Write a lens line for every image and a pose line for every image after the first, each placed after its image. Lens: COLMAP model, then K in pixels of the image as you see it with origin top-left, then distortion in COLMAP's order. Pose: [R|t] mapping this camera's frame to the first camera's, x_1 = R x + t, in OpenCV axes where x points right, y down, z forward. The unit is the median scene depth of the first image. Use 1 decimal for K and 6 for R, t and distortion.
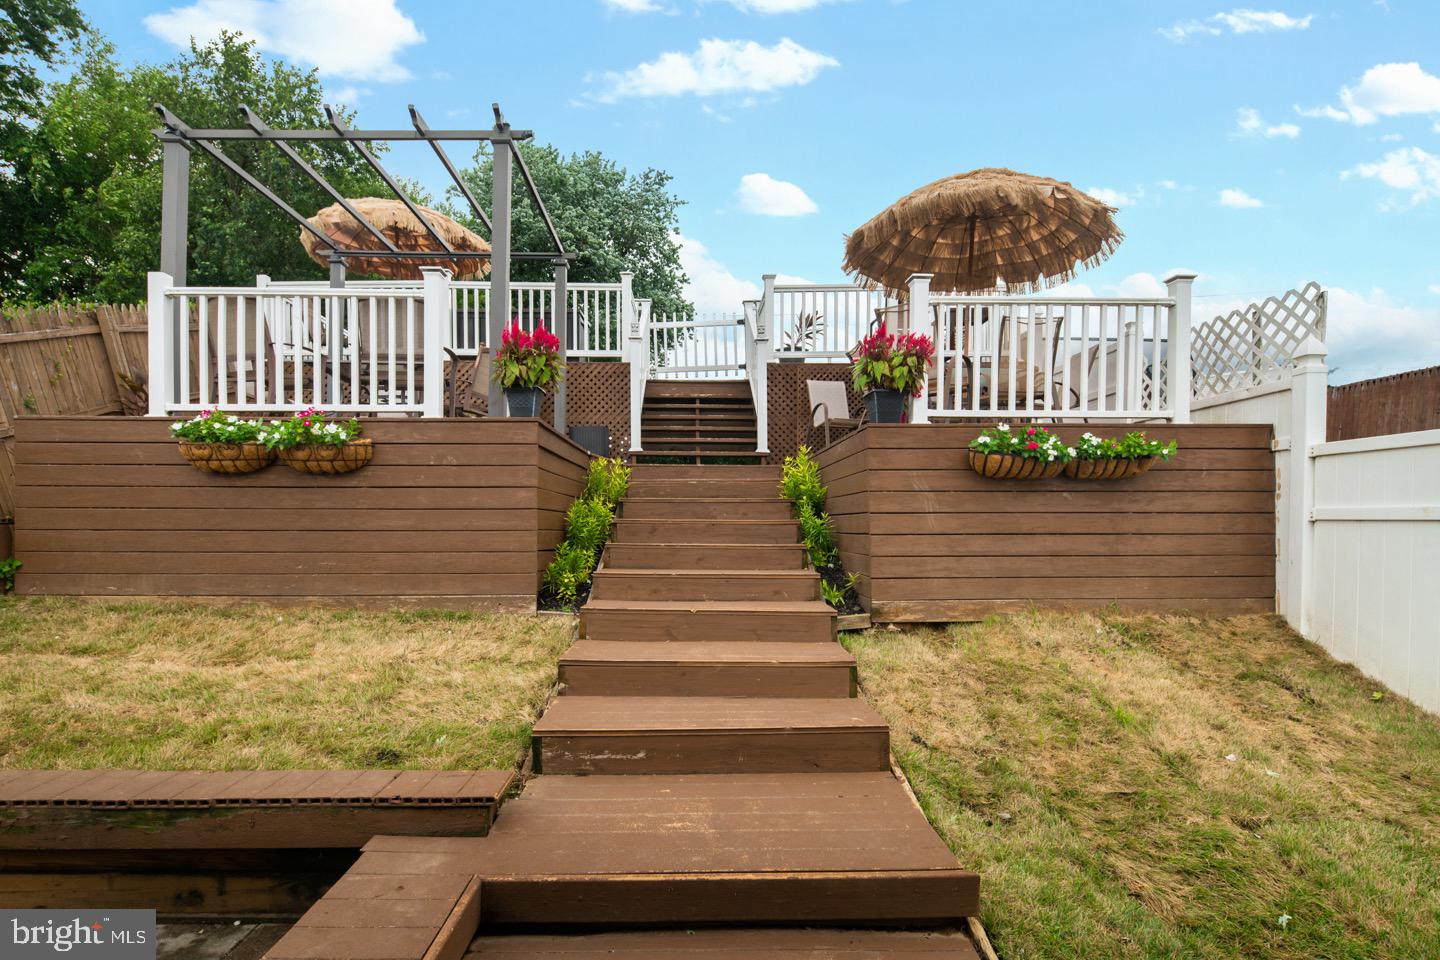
lens RADIAL K [[703.3, 0, 687.7], [0, 703.3, 518.0], [0, 0, 1]] dist [0.001031, -0.003402]
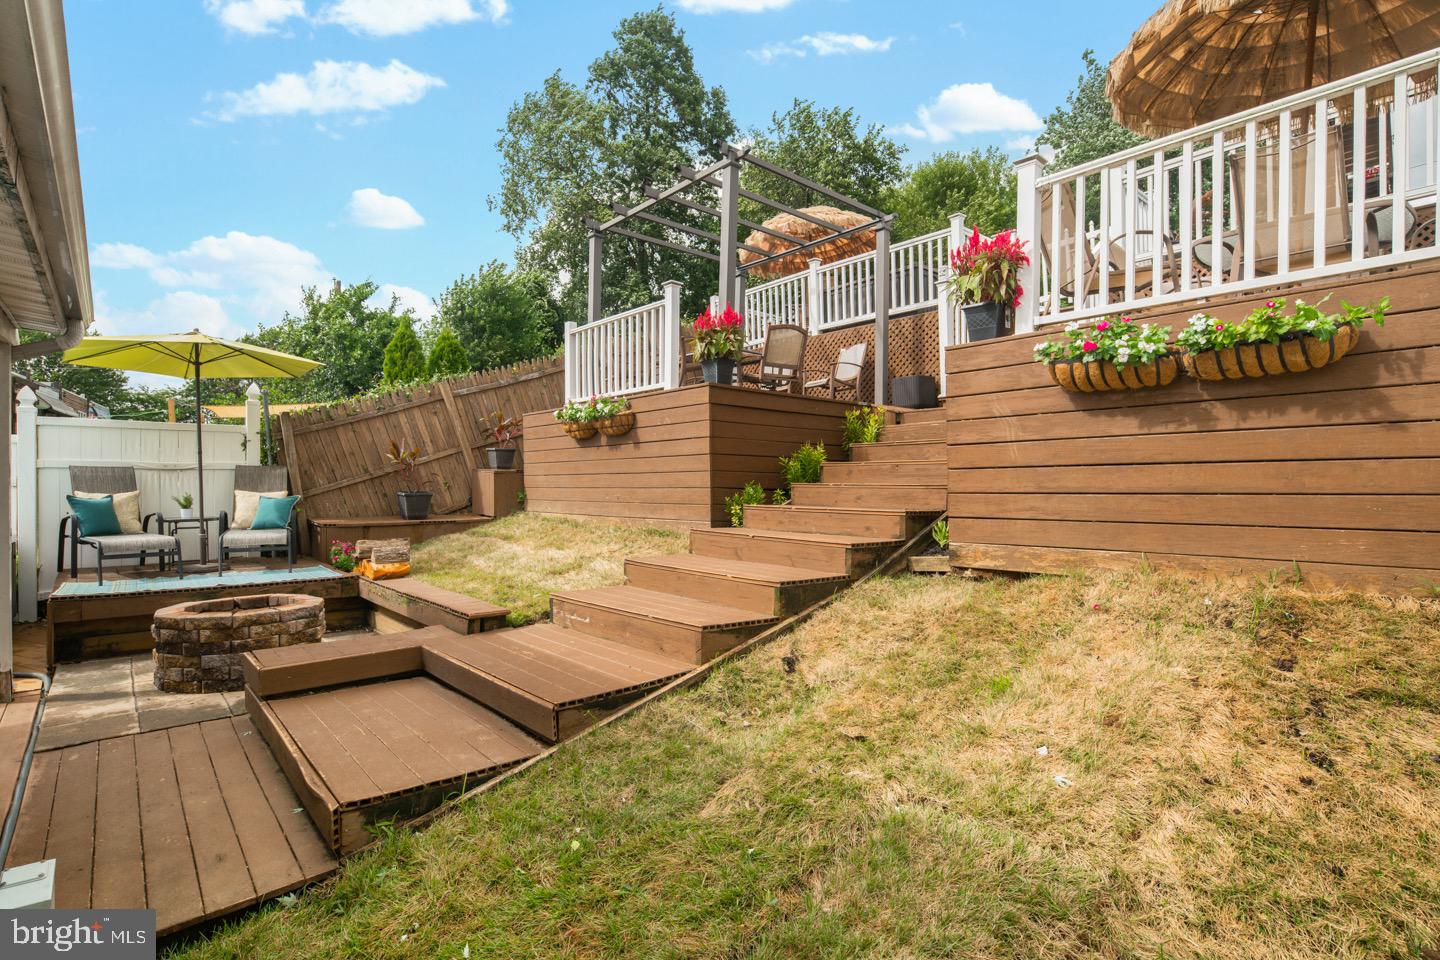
lens RADIAL K [[703.3, 0, 718.1], [0, 703.3, 490.7], [0, 0, 1]] dist [0.001031, -0.003402]
pose [[0.649678, 0.002674, -0.760205, 0.756543], [0.001936, 0.999985, 0.005172, 0.046494], [0.760207, -0.004831, 0.649662, 0.185810]]
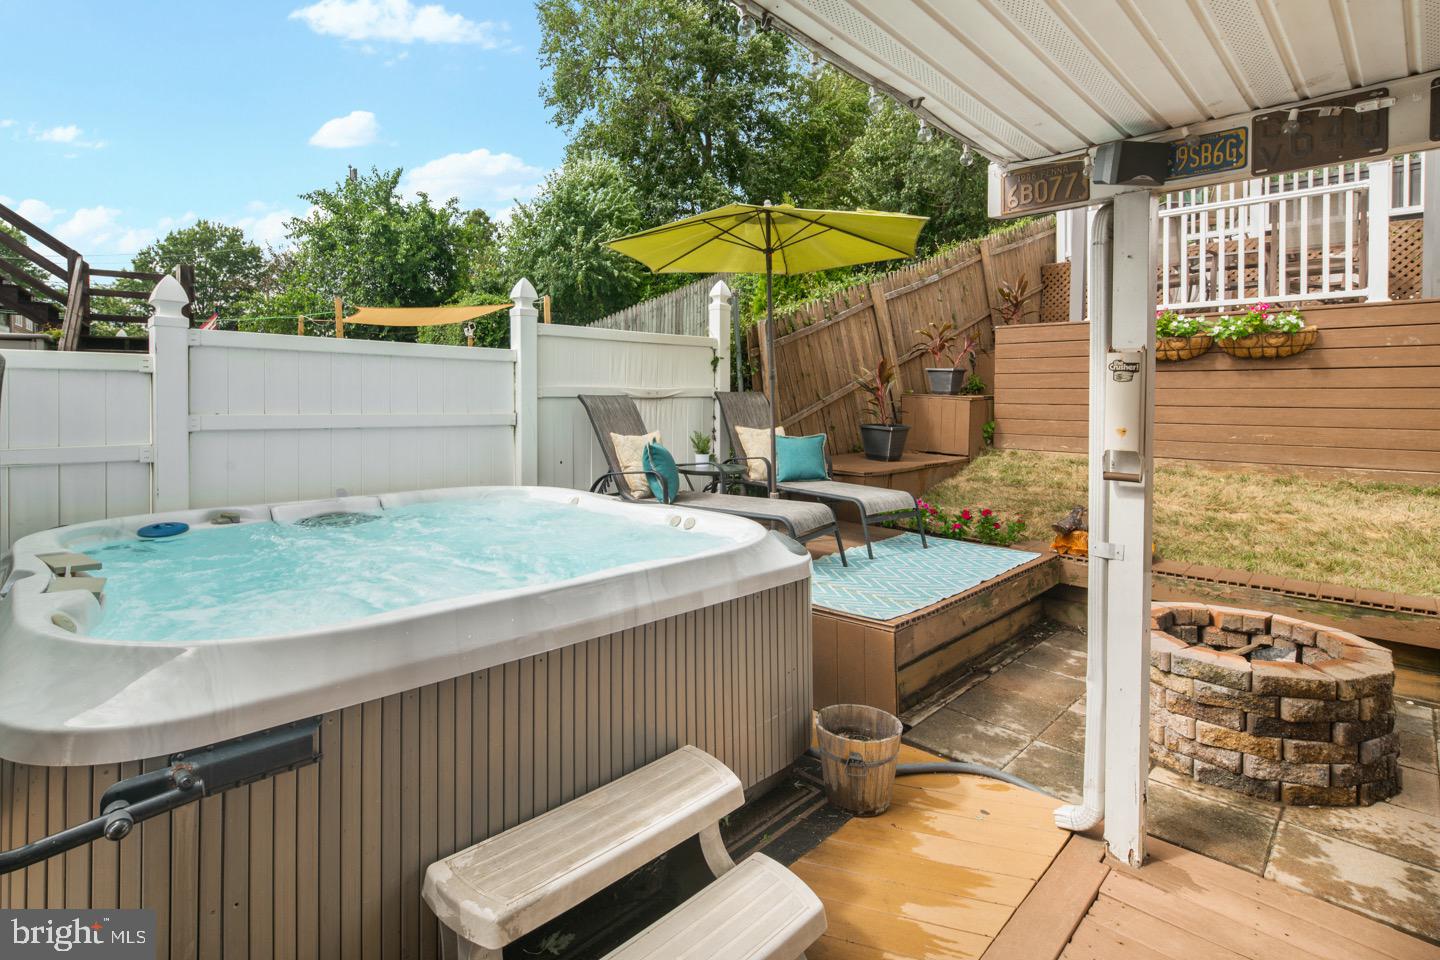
lens RADIAL K [[703.3, 0, 690.7], [0, 703.3, 385.6], [0, 0, 1]] dist [0.001031, -0.003402]
pose [[0.721436, -0.007601, -0.692439, -0.382248], [-0.002920, 0.999897, -0.014019, 0.001696], [0.692475, 0.012135, 0.721340, -0.480105]]
